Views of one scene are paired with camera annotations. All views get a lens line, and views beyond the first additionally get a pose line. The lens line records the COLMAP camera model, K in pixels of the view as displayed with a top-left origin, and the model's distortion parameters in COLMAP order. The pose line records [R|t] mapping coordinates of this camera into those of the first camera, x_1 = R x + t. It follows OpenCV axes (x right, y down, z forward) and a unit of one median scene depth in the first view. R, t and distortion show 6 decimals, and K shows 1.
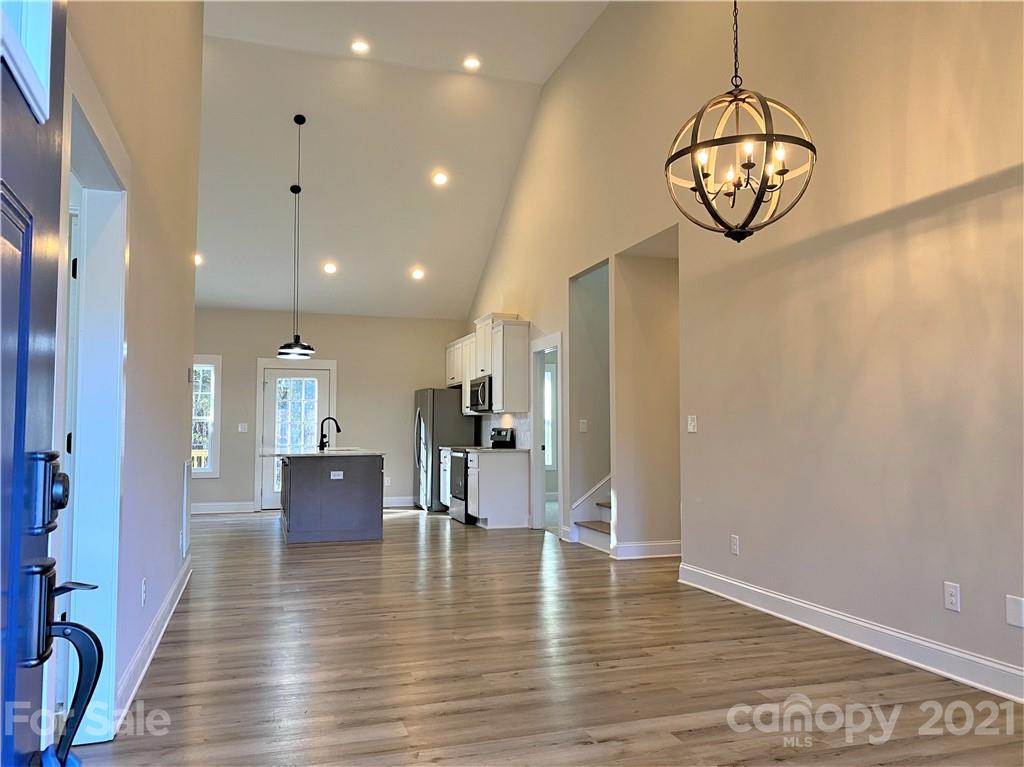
lens RADIAL K [[784.1, 0, 512.0], [0, 784.1, 383.5], [0, 0, 1]] dist [0.029237, -0.004562]
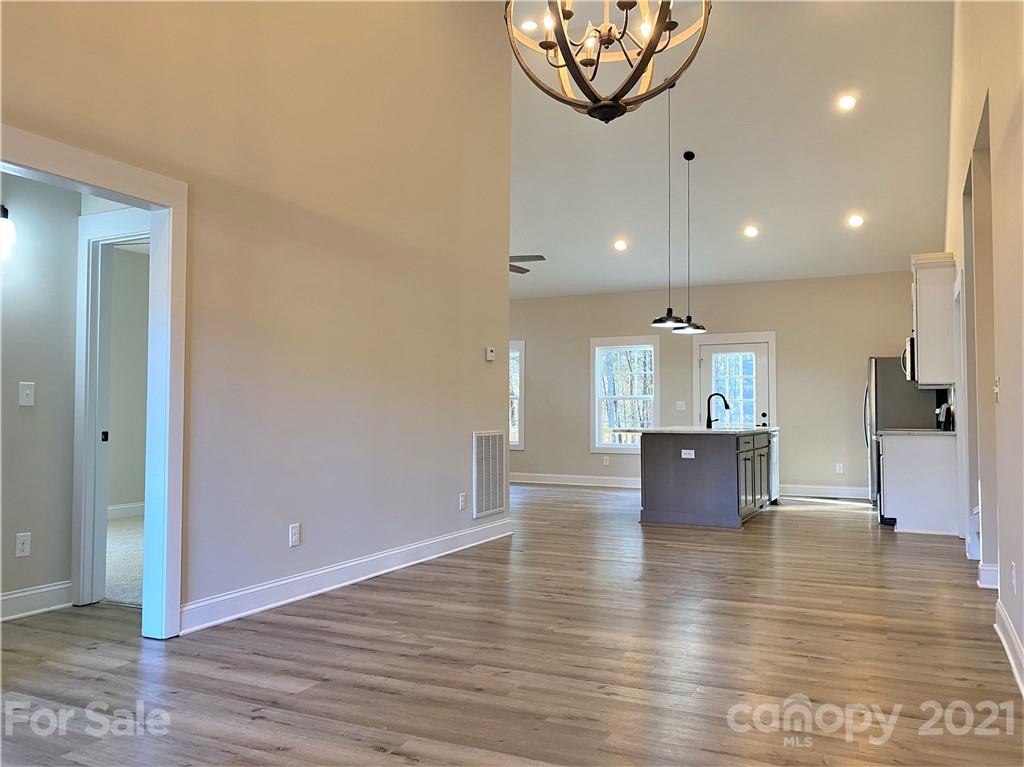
lens RADIAL K [[801.3, 0, 510.9], [0, 801.3, 380.4], [0, 0, 1]] dist [0.019562, -0.003377]
pose [[0.714218, -0.028039, -0.699361, 0.273829], [0.040385, 0.999183, 0.001184, 0.017839], [0.698757, -0.029089, 0.714768, 0.157953]]
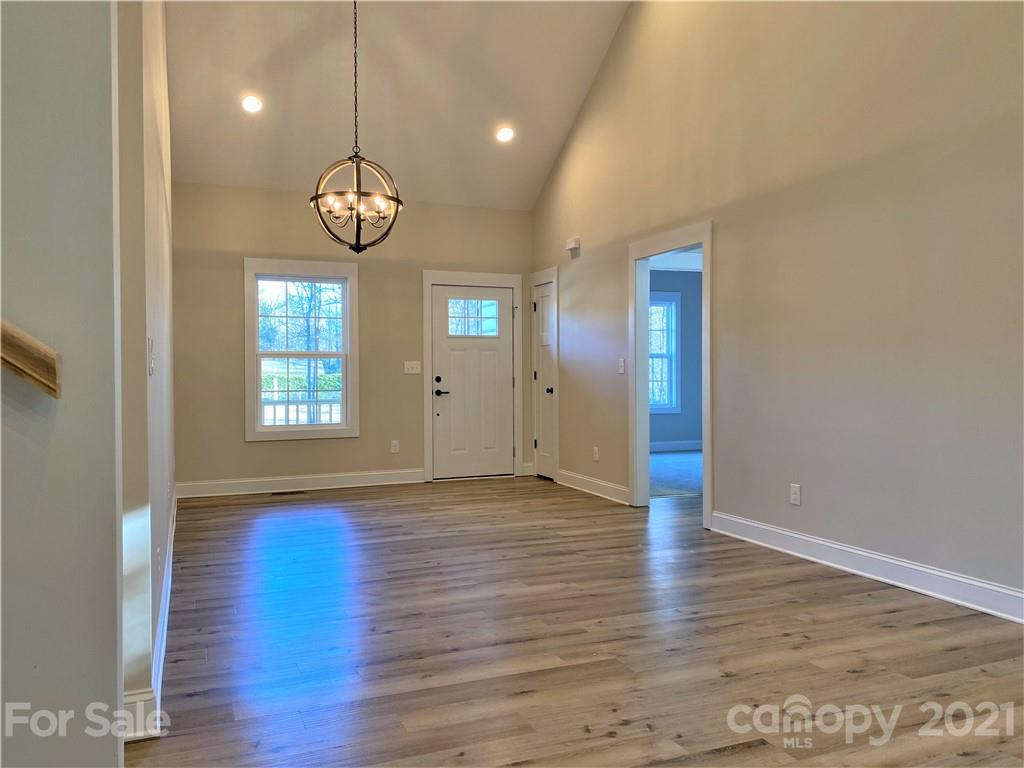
lens RADIAL K [[780.6, 0, 511.2], [0, 780.6, 380.3], [0, 0, 1]] dist [0.020549, -0.003975]
pose [[-0.996770, 0.005862, -0.080100, 0.040922], [0.009986, 0.998639, -0.051187, 0.060543], [0.079691, -0.051821, -0.995472, 0.974814]]
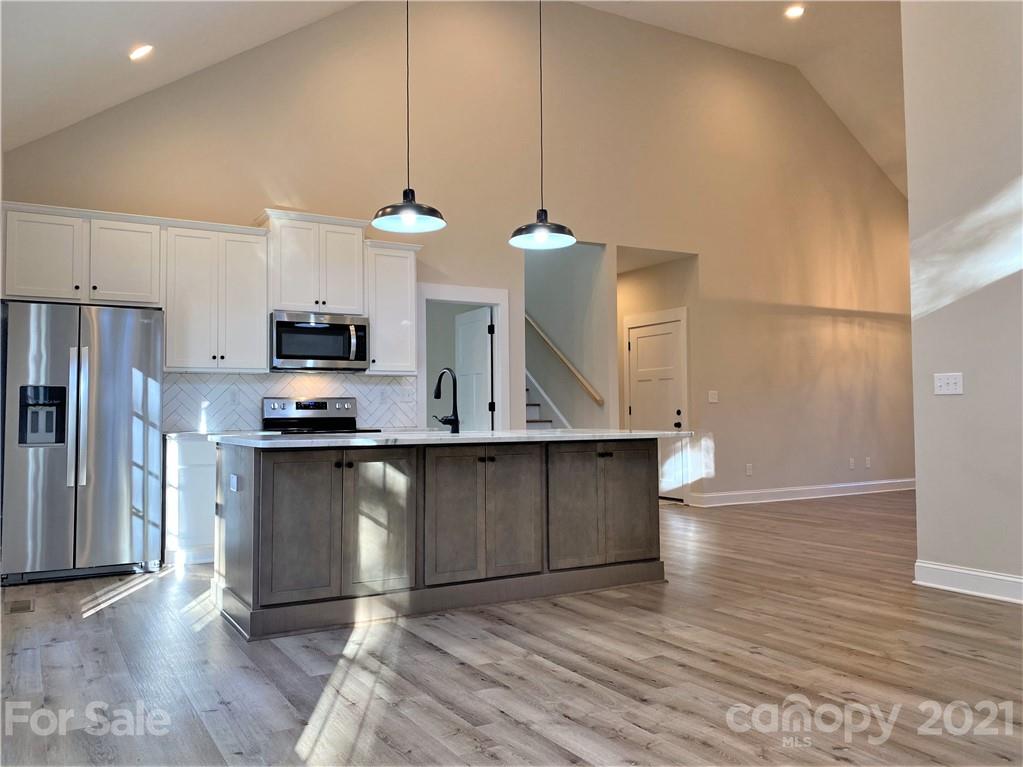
lens RADIAL K [[811.5, 0, 501.6], [0, 811.5, 378.7], [0, 0, 1]] dist [0.075459, -0.117156]
pose [[-0.203271, 0.045501, 0.978065, -0.790692], [-0.049114, 0.997188, -0.056598, 0.082150], [-0.977890, -0.059542, -0.200465, 1.129940]]
